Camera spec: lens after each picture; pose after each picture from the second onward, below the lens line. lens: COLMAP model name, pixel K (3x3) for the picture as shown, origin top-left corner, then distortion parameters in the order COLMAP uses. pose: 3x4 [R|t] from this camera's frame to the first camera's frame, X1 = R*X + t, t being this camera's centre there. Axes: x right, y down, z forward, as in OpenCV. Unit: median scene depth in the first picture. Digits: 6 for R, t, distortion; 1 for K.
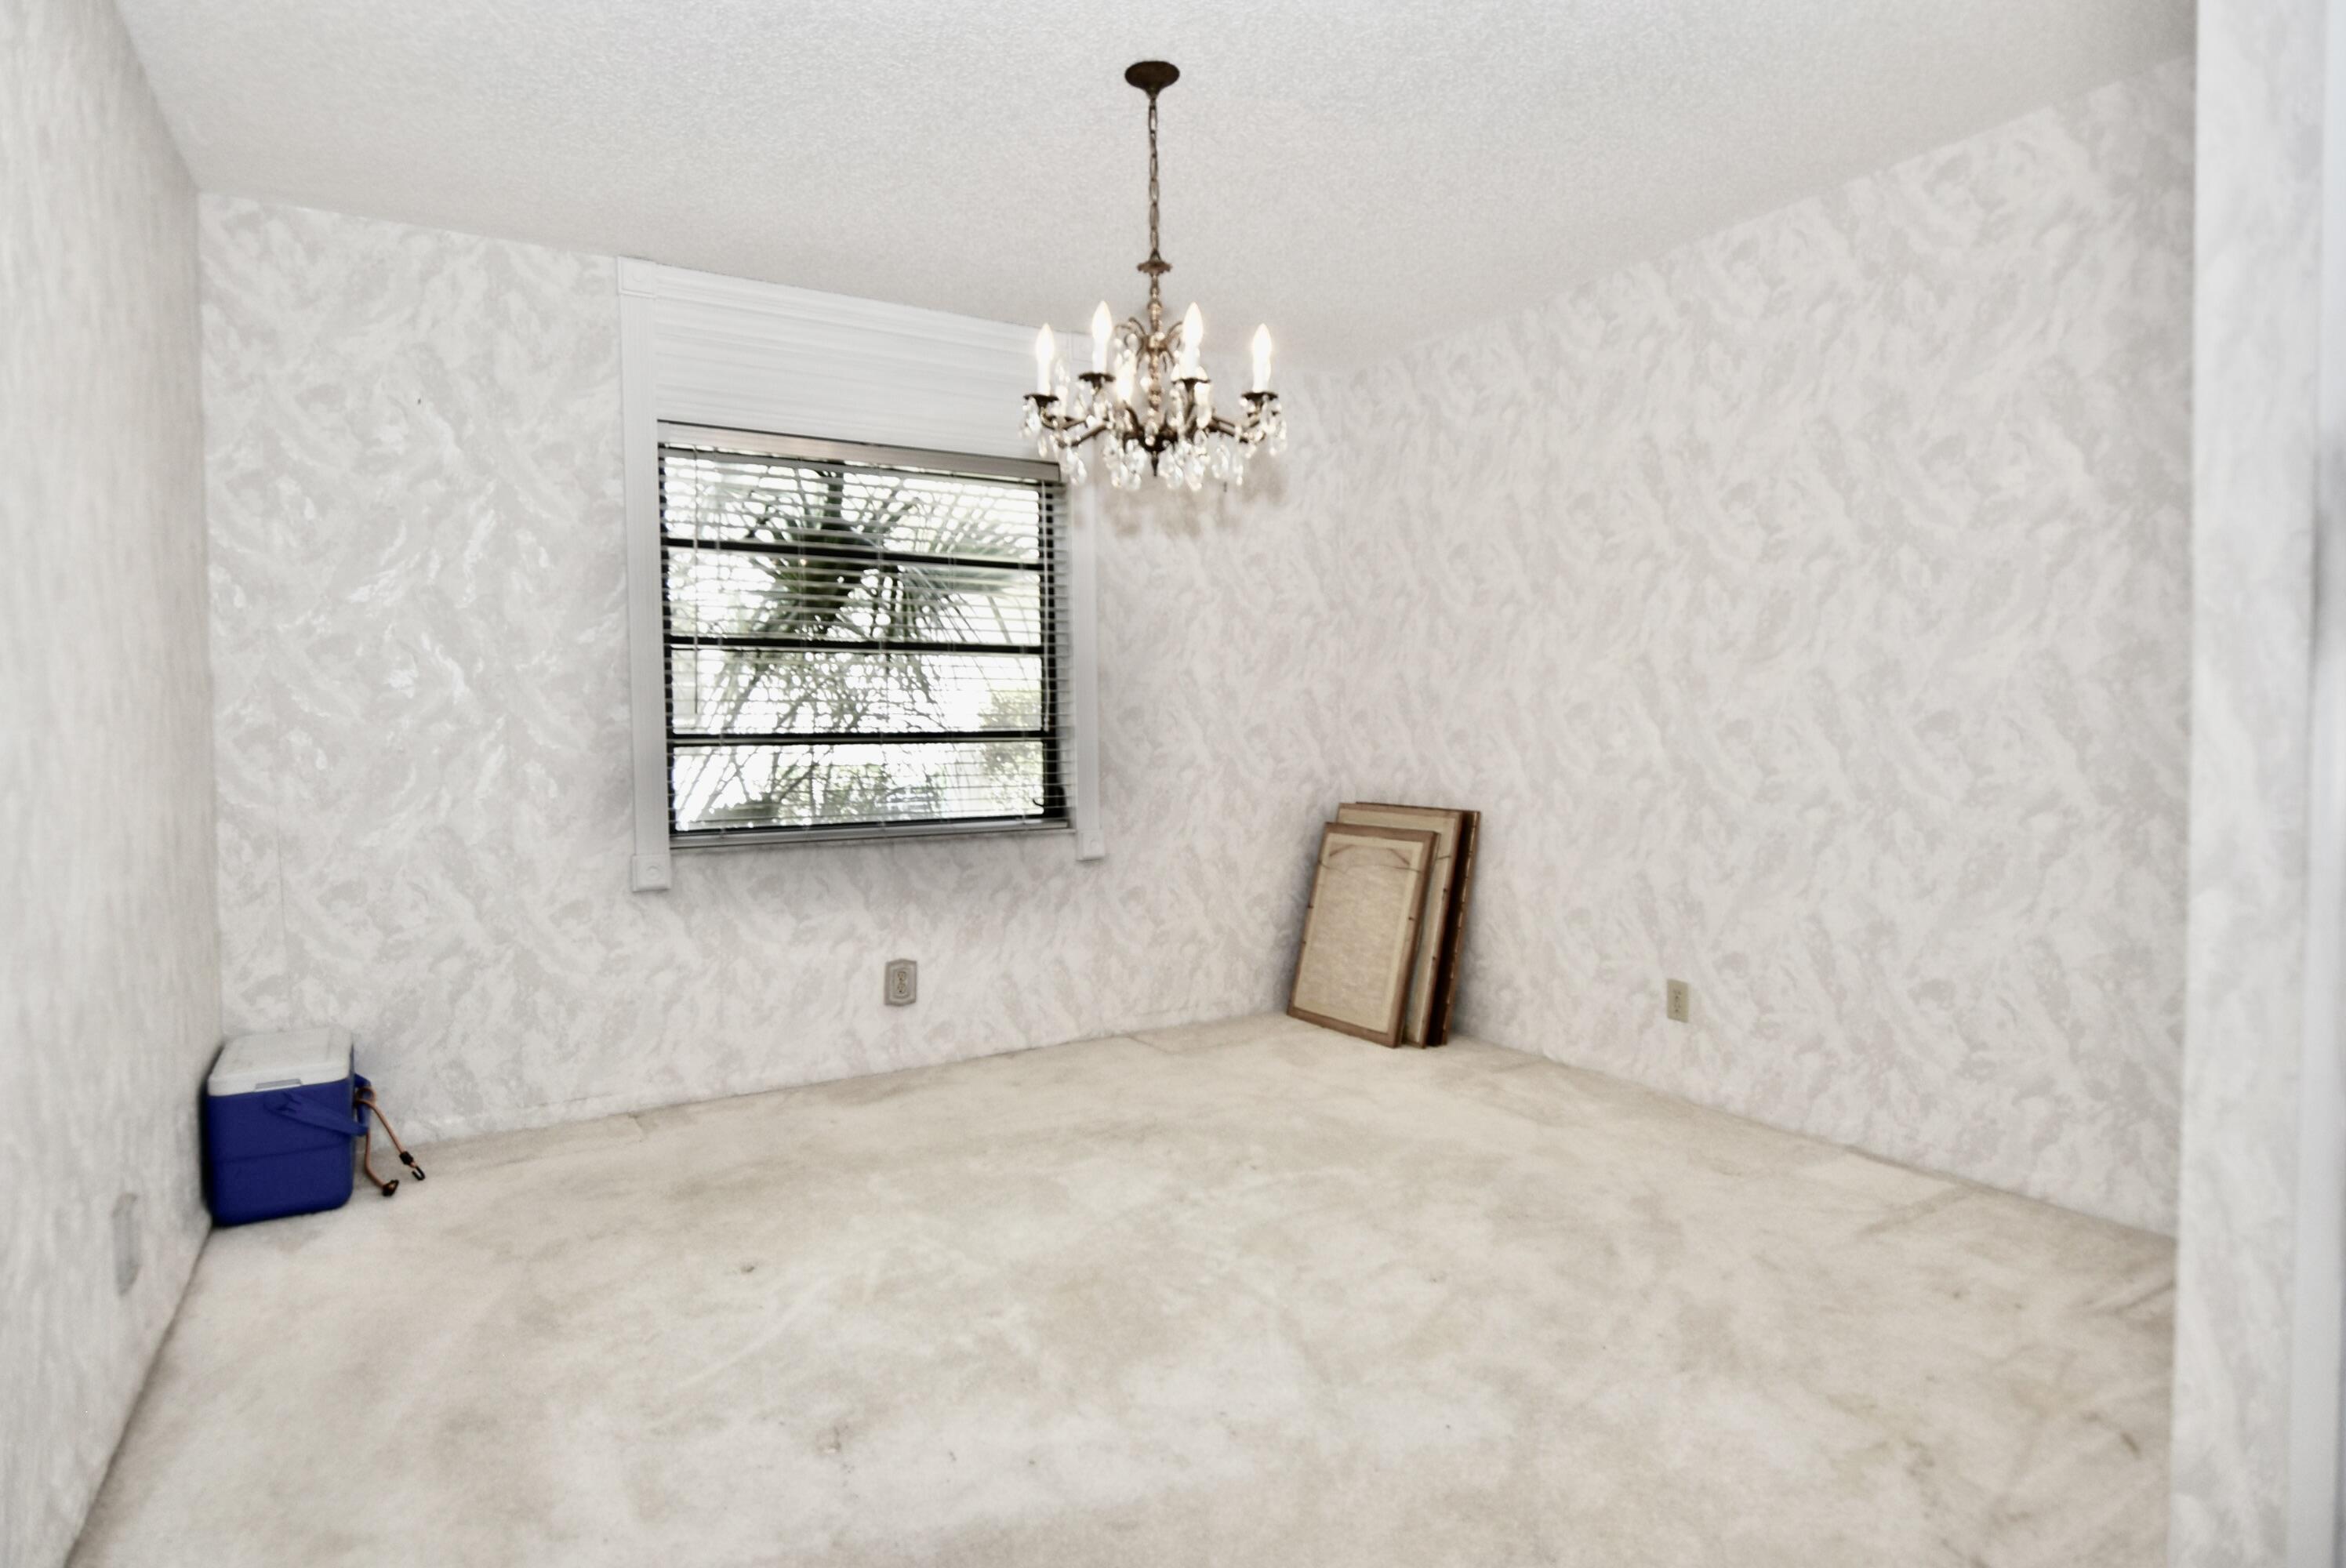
lens RADIAL K [[1225.3, 0, 1175.1], [0, 1225.3, 775.8], [0, 0, 1]] dist [0.009903, -0.021455]
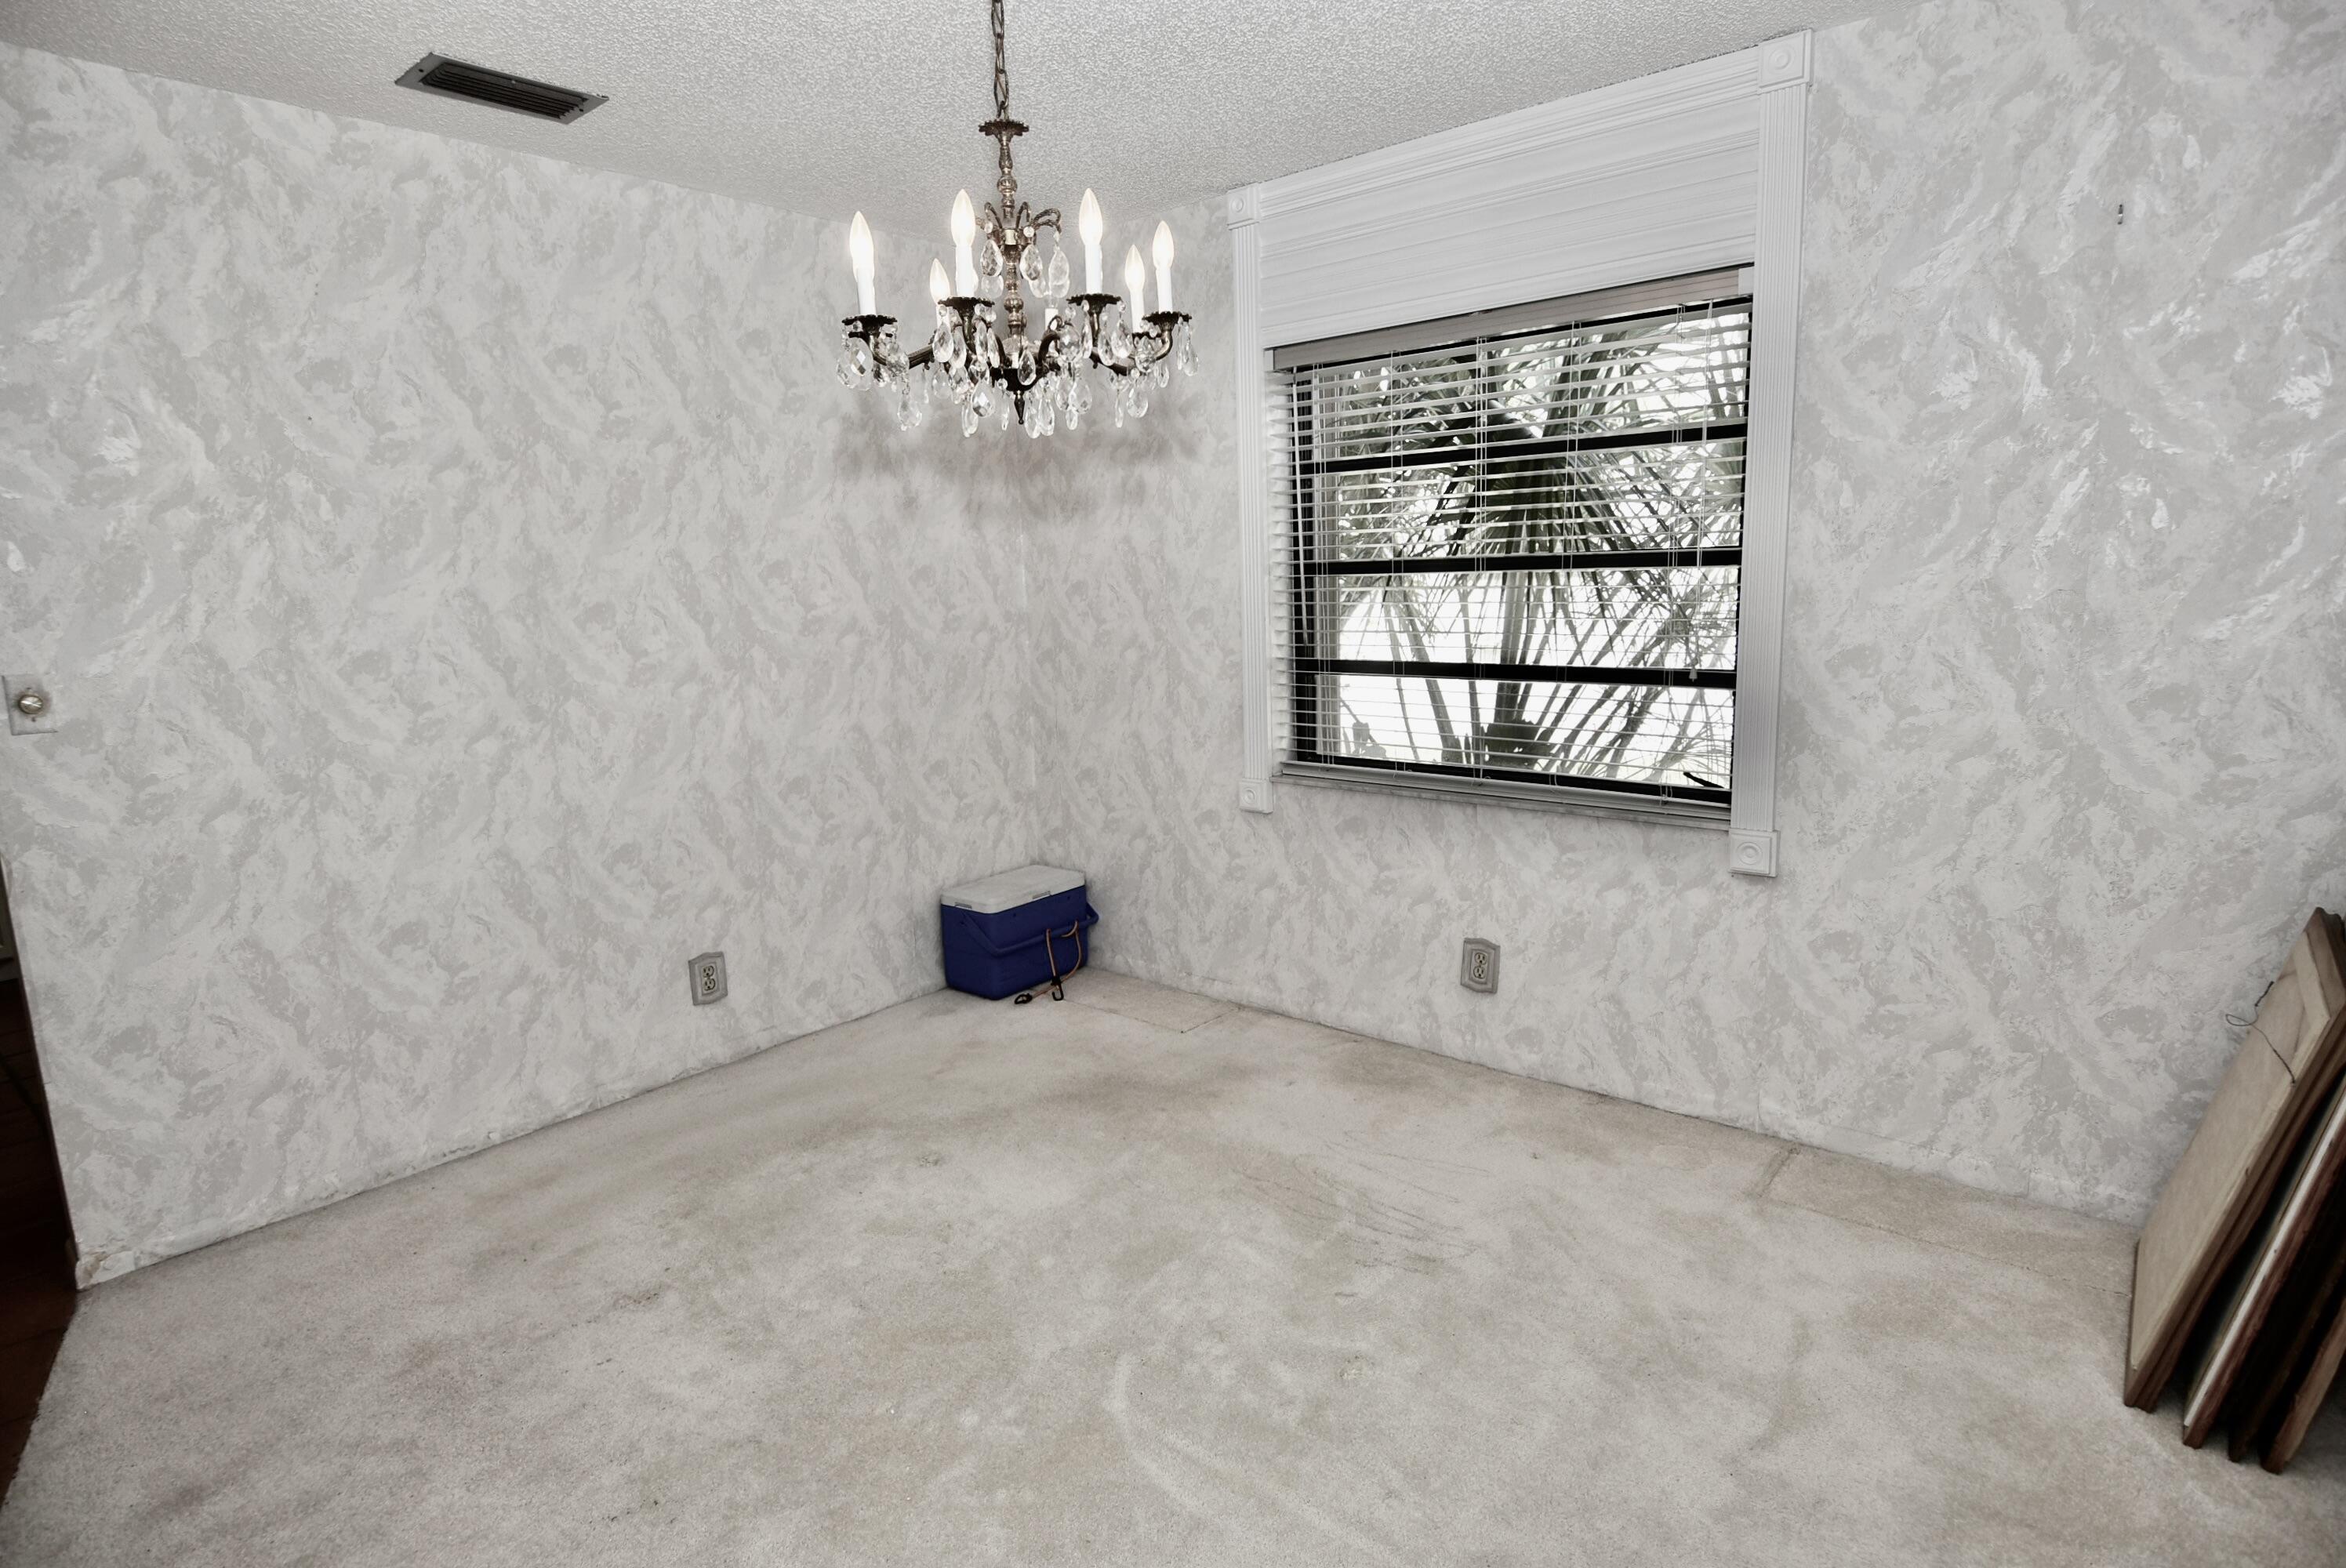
lens RADIAL K [[1225.3, 0, 1186.7], [0, 1225.3, 787.3], [0, 0, 1]] dist [0.009903, -0.021455]
pose [[0.330211, 0.167851, -0.928863, 0.511460], [-0.006526, 0.984444, 0.175575, -0.108351], [0.943885, -0.051915, 0.326170, 0.571950]]
